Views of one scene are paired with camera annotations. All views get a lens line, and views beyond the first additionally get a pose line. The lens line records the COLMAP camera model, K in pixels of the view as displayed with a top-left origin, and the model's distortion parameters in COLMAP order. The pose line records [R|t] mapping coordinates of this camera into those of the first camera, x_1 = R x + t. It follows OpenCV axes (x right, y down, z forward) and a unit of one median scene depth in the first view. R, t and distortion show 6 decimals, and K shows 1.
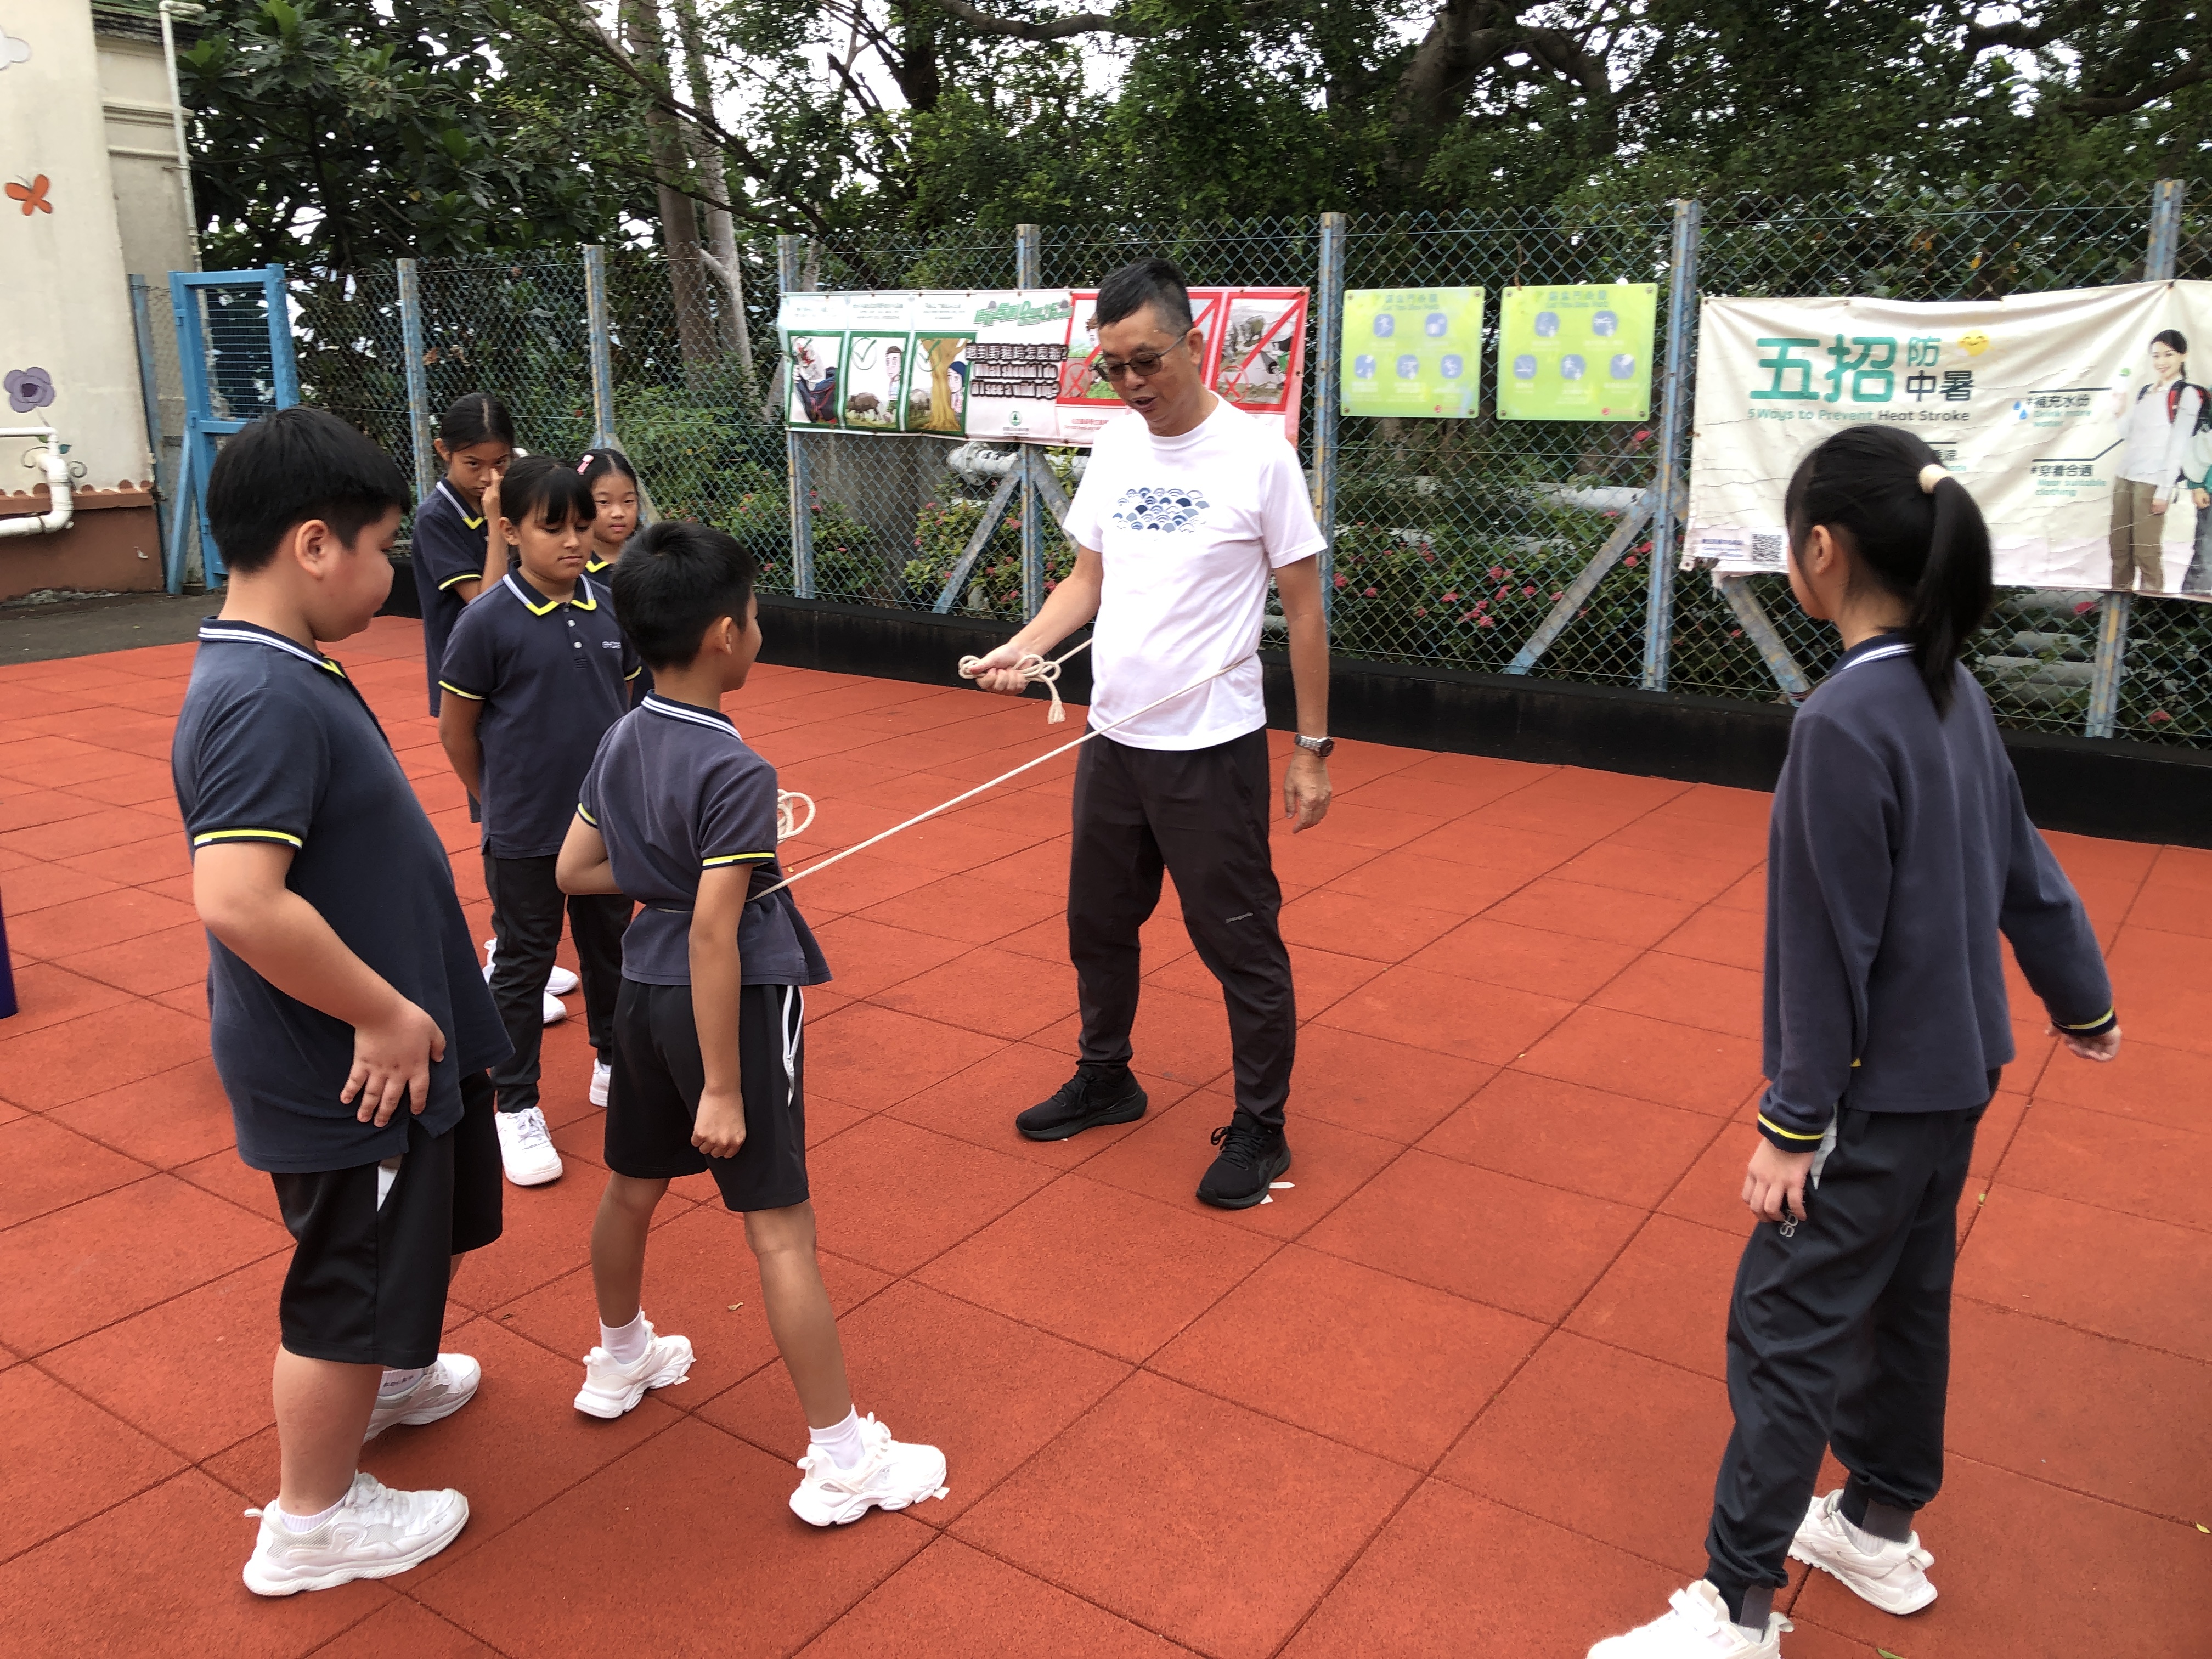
lens RADIAL K [[1779.4, 0, 1102.6], [0, 1779.4, 811.5], [0, 0, 1]] dist [0.008462, -0.011621]
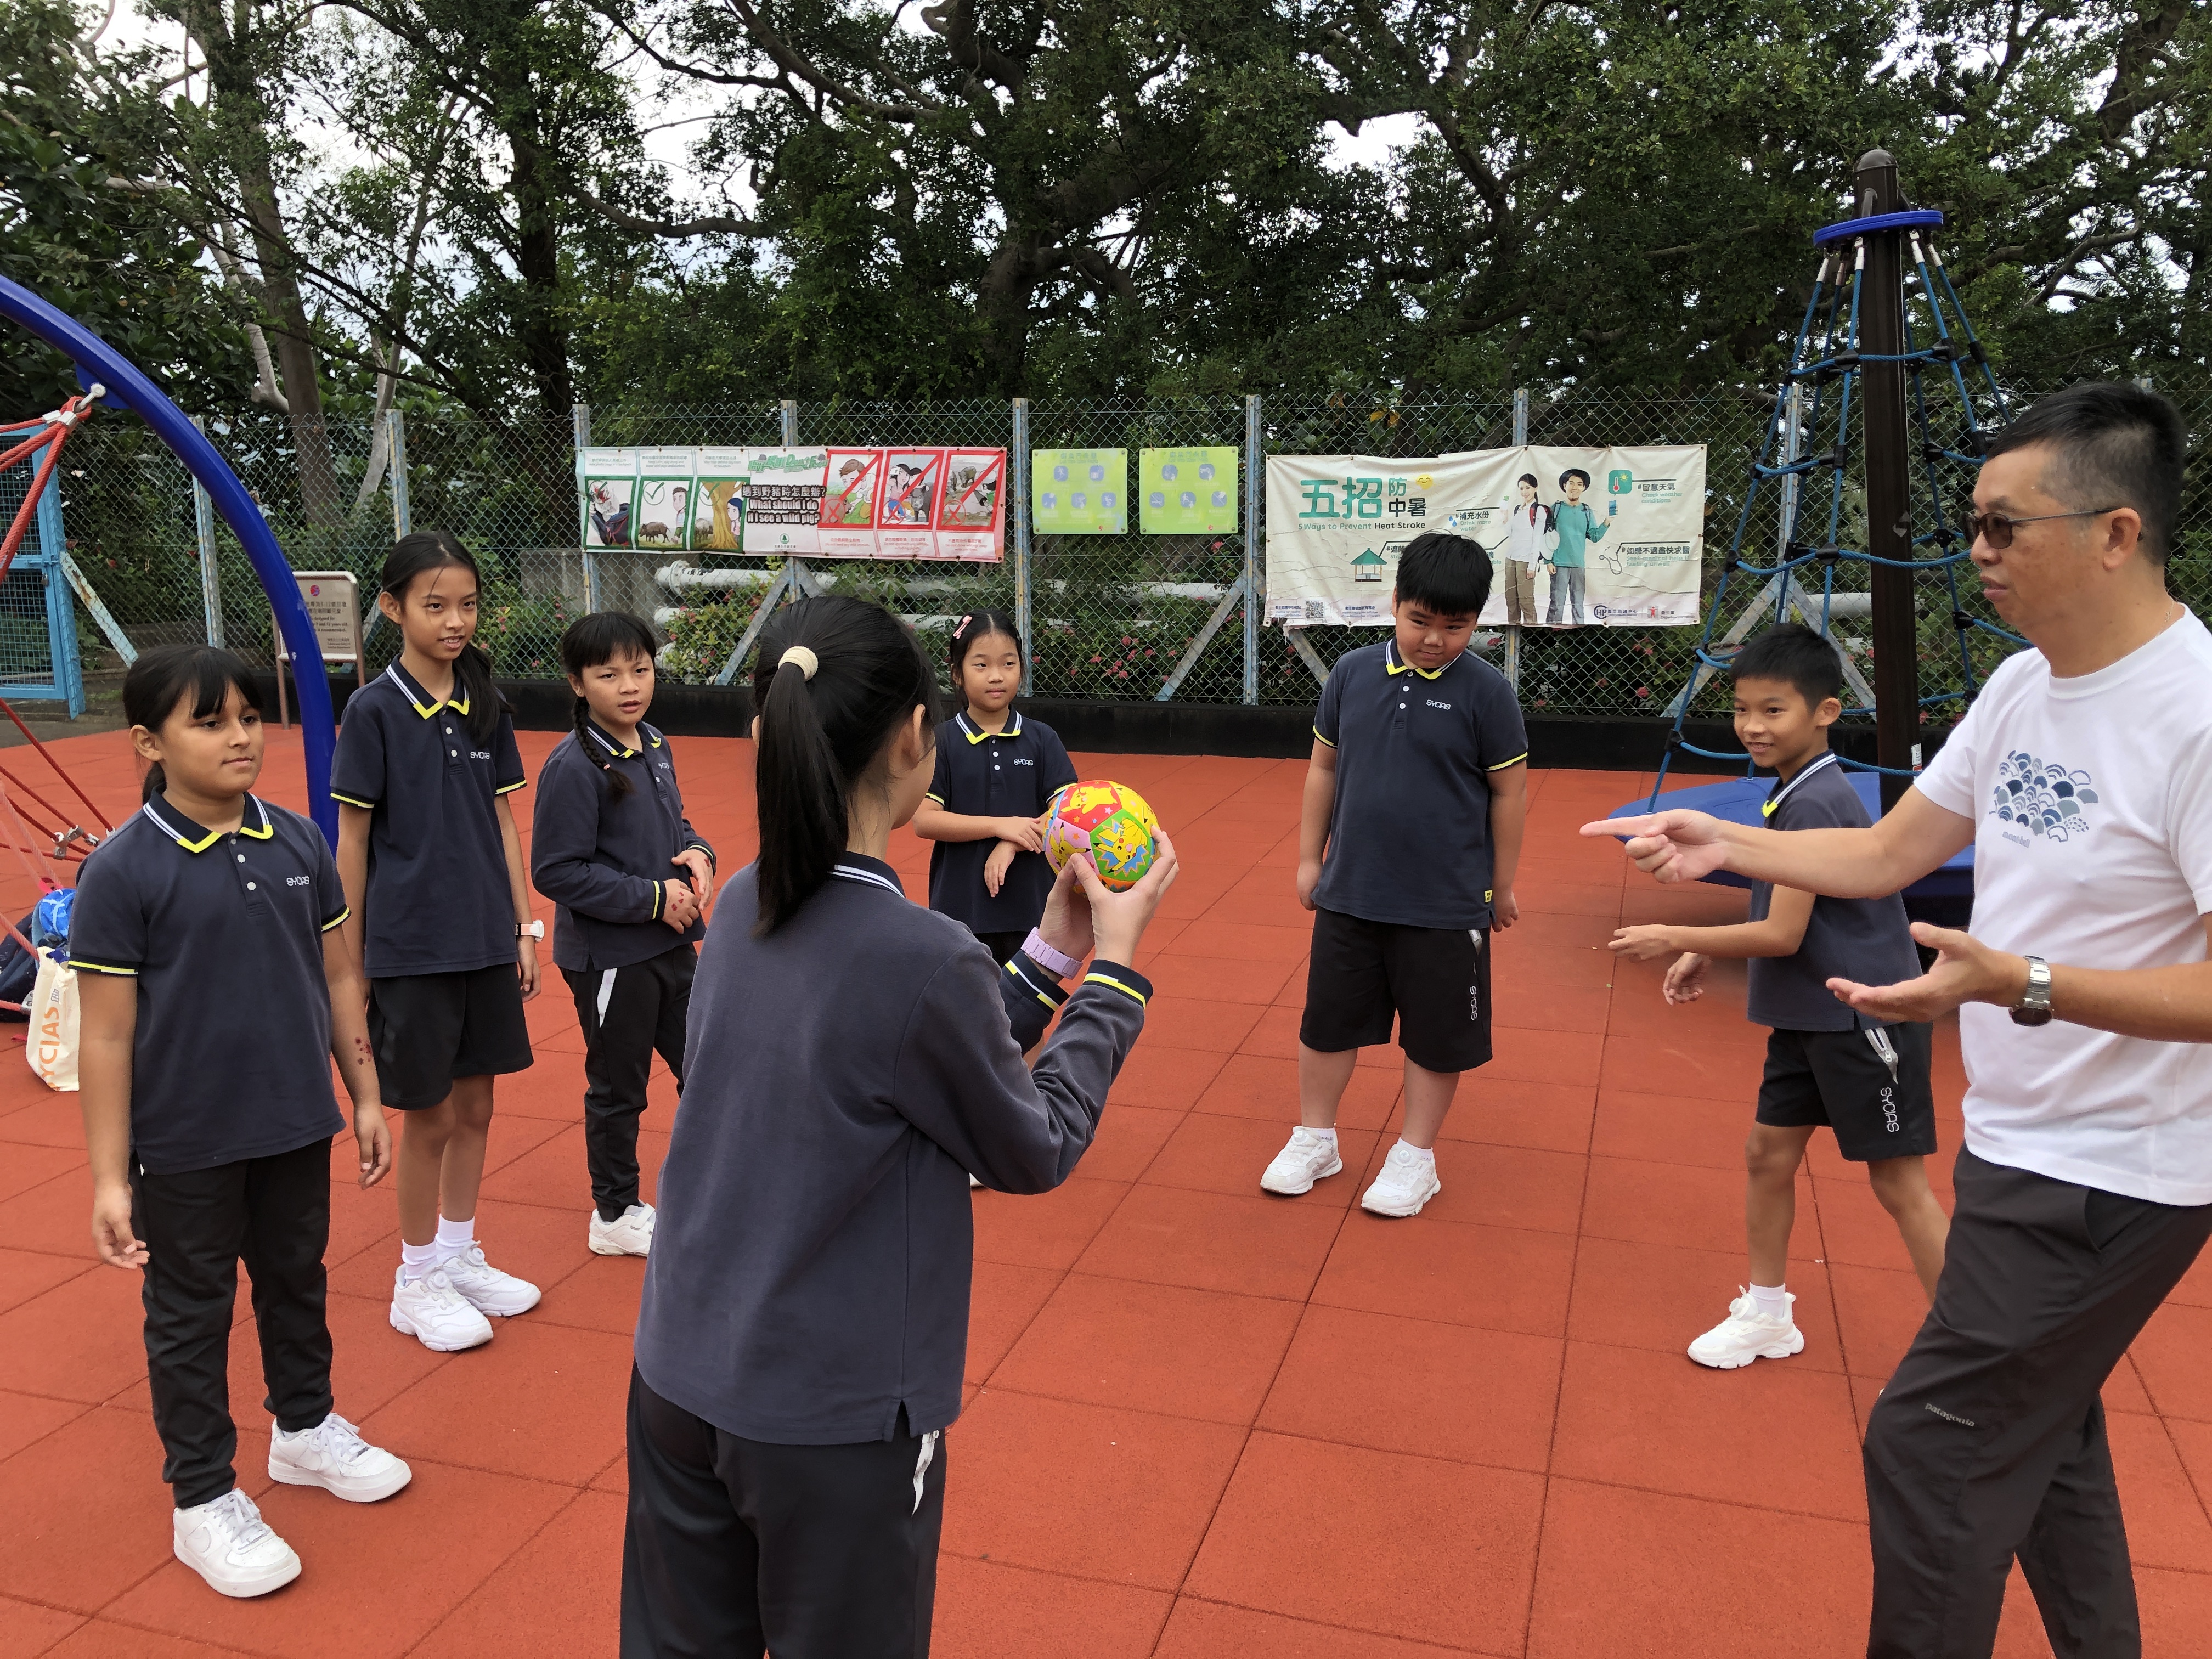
lens RADIAL K [[1779.4, 0, 1101.6], [0, 1779.4, 838.3], [0, 0, 1]] dist [0.008462, -0.011621]
pose [[0.958105, -0.060537, 0.279945, -0.241172], [0.076992, 0.995868, -0.048151, 0.105811], [-0.275873, 0.067688, 0.958808, -0.414179]]
